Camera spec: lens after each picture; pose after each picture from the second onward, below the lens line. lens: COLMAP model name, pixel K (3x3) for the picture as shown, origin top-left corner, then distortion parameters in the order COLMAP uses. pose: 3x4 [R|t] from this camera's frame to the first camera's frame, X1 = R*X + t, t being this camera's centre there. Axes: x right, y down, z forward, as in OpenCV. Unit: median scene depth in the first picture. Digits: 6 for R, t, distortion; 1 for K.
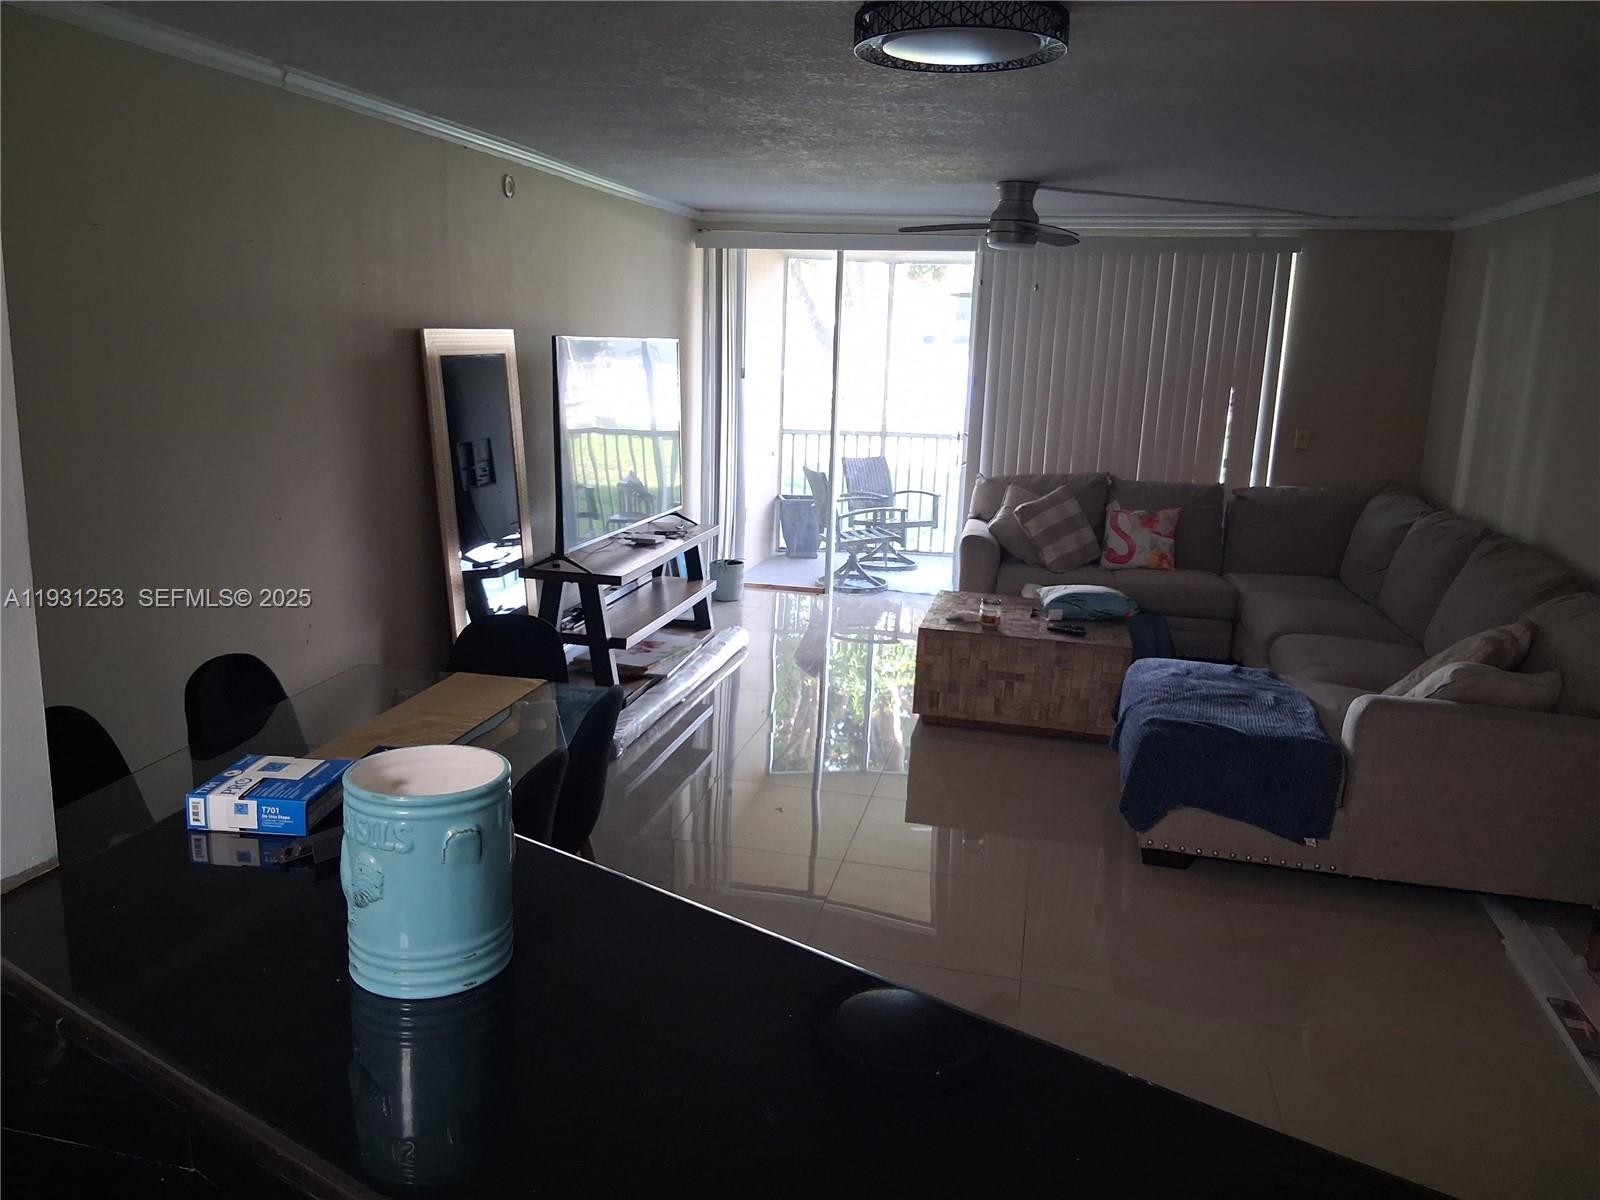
lens RADIAL K [[1214.8, 0, 798.3], [0, 1214.8, 617.8], [0, 0, 1]] dist [0.084773, -0.124326]
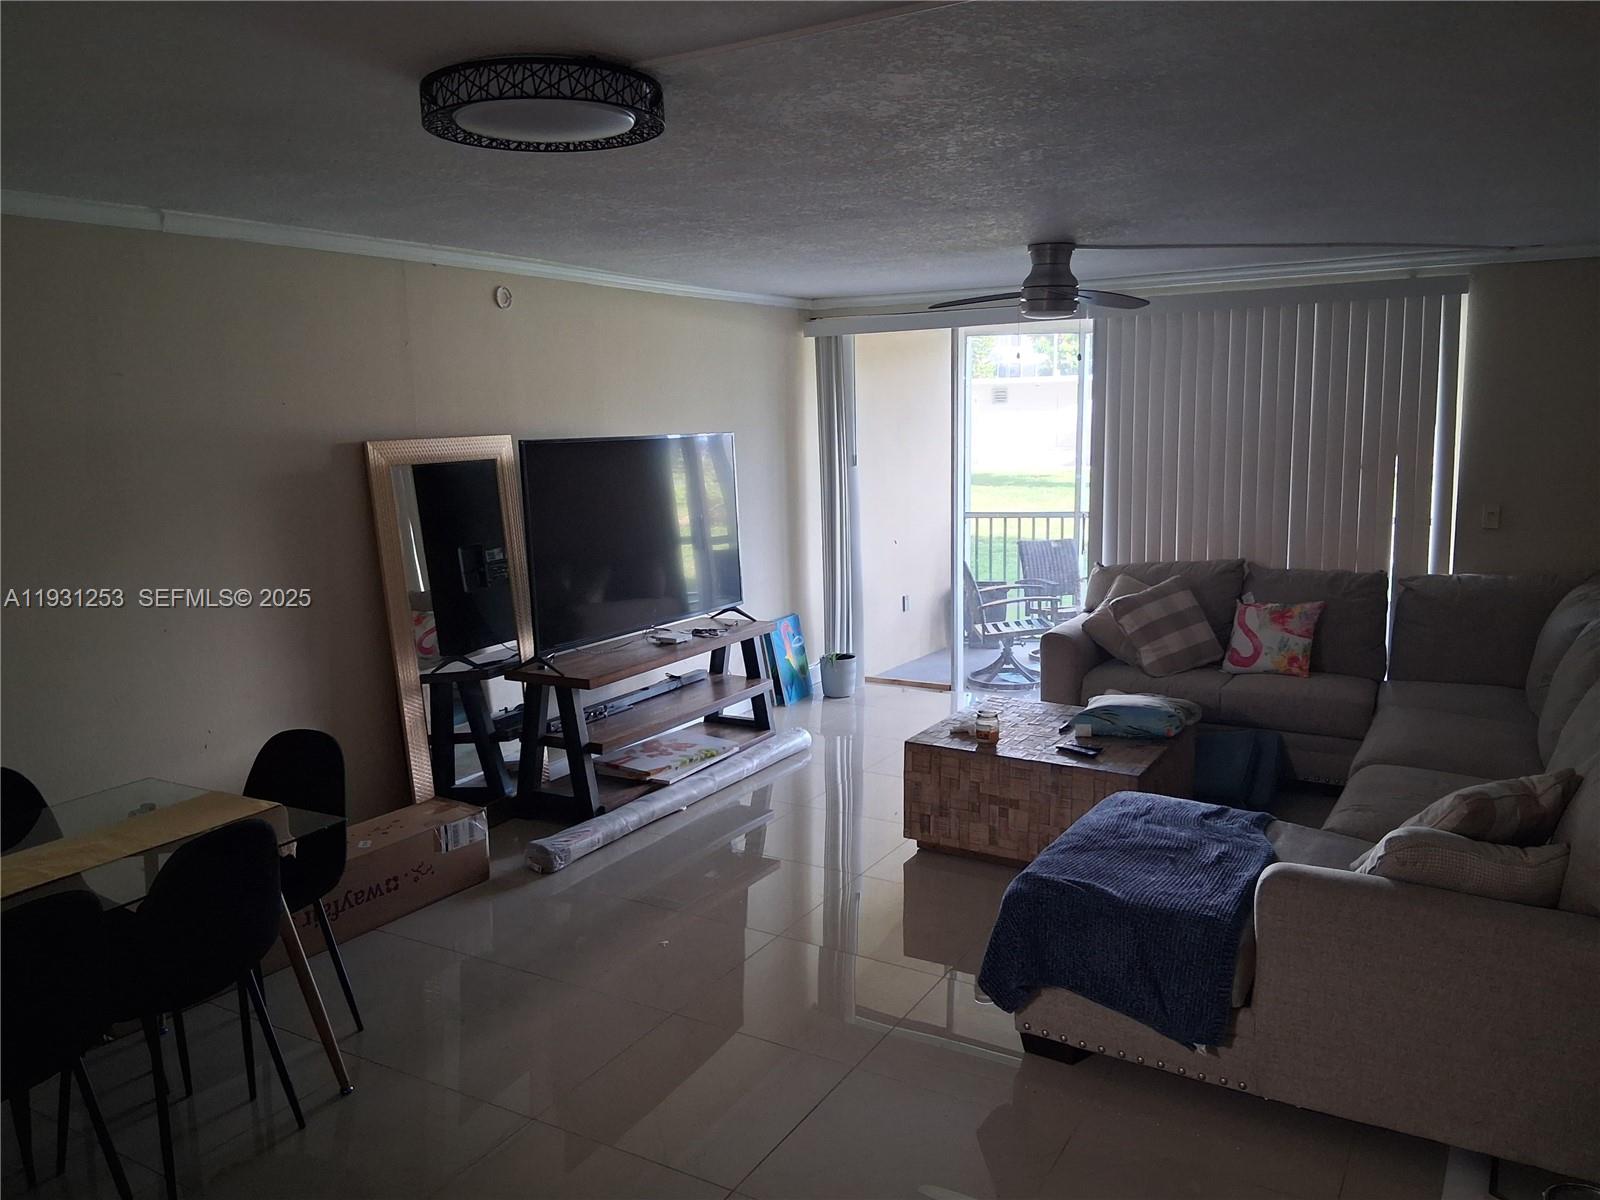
lens RADIAL K [[1214.8, 0, 798.3], [0, 1214.8, 617.8], [0, 0, 1]] dist [0.084773, -0.124326]
pose [[0.951558, 0.000856, -0.307469, 0.281129], [-0.019670, 0.998117, -0.058096, -0.027504], [0.306841, 0.061330, 0.949783, 0.111245]]
